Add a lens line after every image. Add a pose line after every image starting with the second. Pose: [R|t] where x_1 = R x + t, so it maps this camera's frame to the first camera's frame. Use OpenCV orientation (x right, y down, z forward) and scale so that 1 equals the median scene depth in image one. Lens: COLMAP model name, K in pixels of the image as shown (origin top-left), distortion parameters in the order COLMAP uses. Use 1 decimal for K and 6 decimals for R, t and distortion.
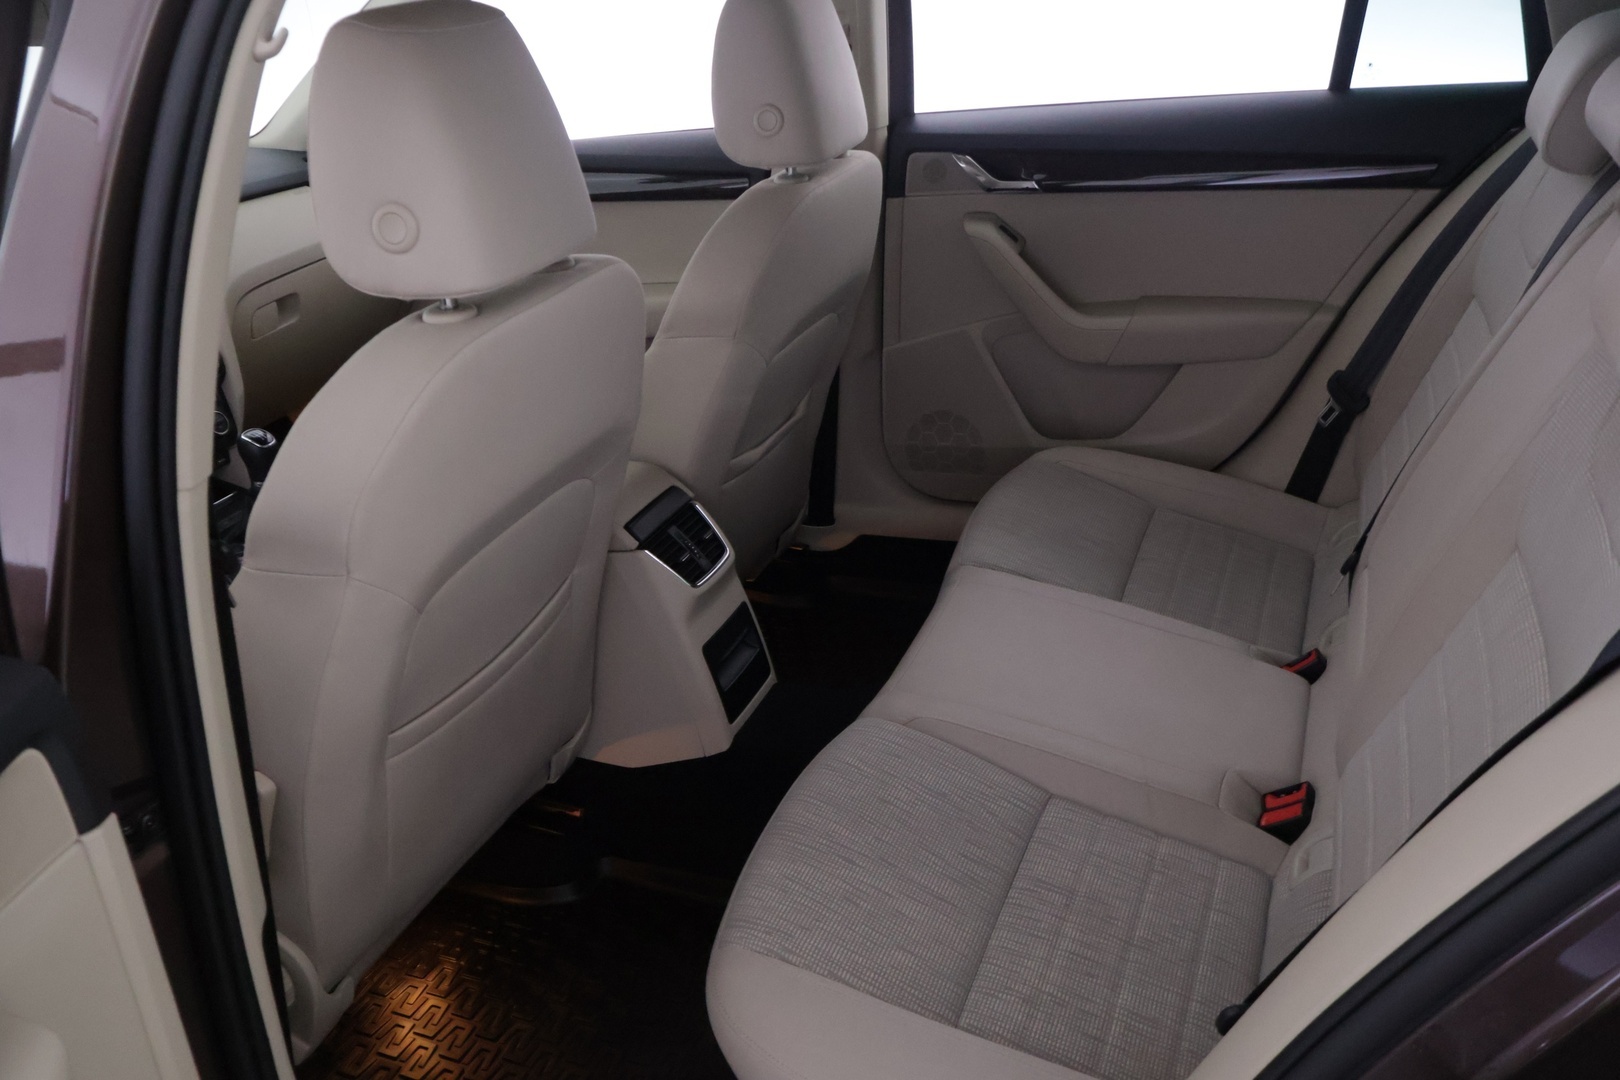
lens RADIAL K [[1351.5, 0, 810.7], [0, 1351.5, 545.4], [0, 0, 1]] dist [-0.011059, 0.015379]
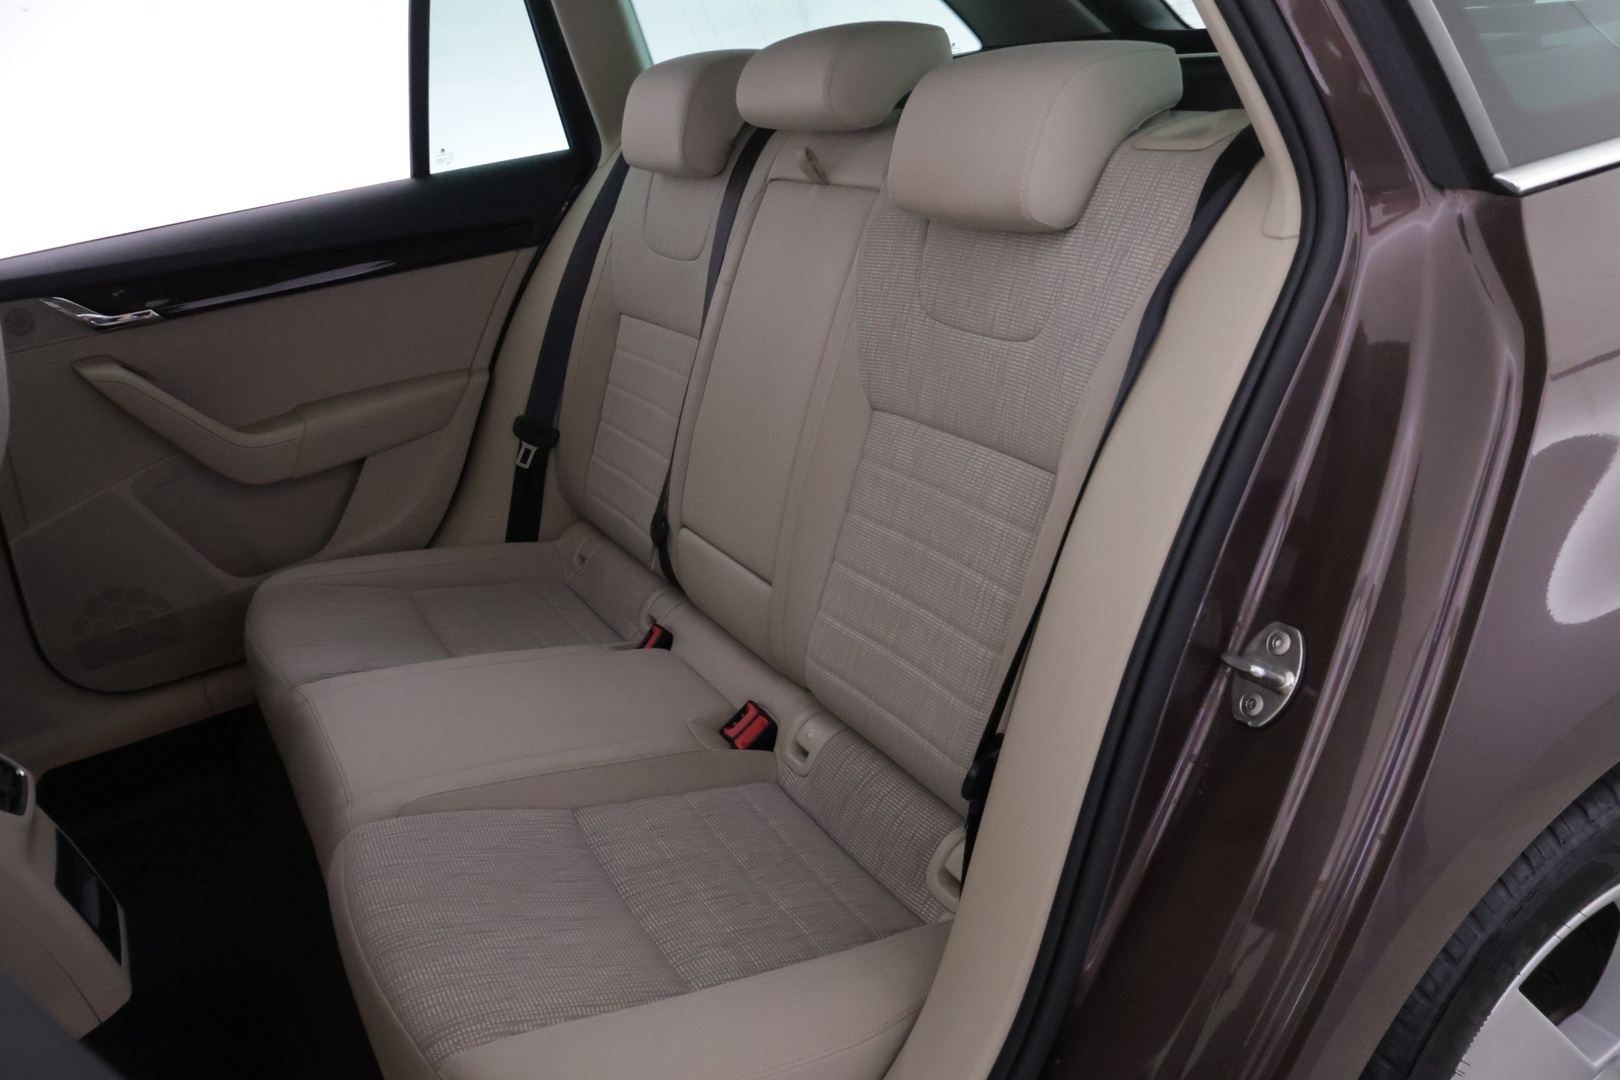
lens RADIAL K [[1351.5, 0, 804.5], [0, 1351.5, 536.6], [0, 0, 1]] dist [-0.011059, 0.015379]
pose [[0.658444, -0.275042, 0.700574, -0.246300], [0.384926, 0.922947, 0.000566, 0.048188], [-0.646748, 0.269296, 0.713580, 0.101068]]
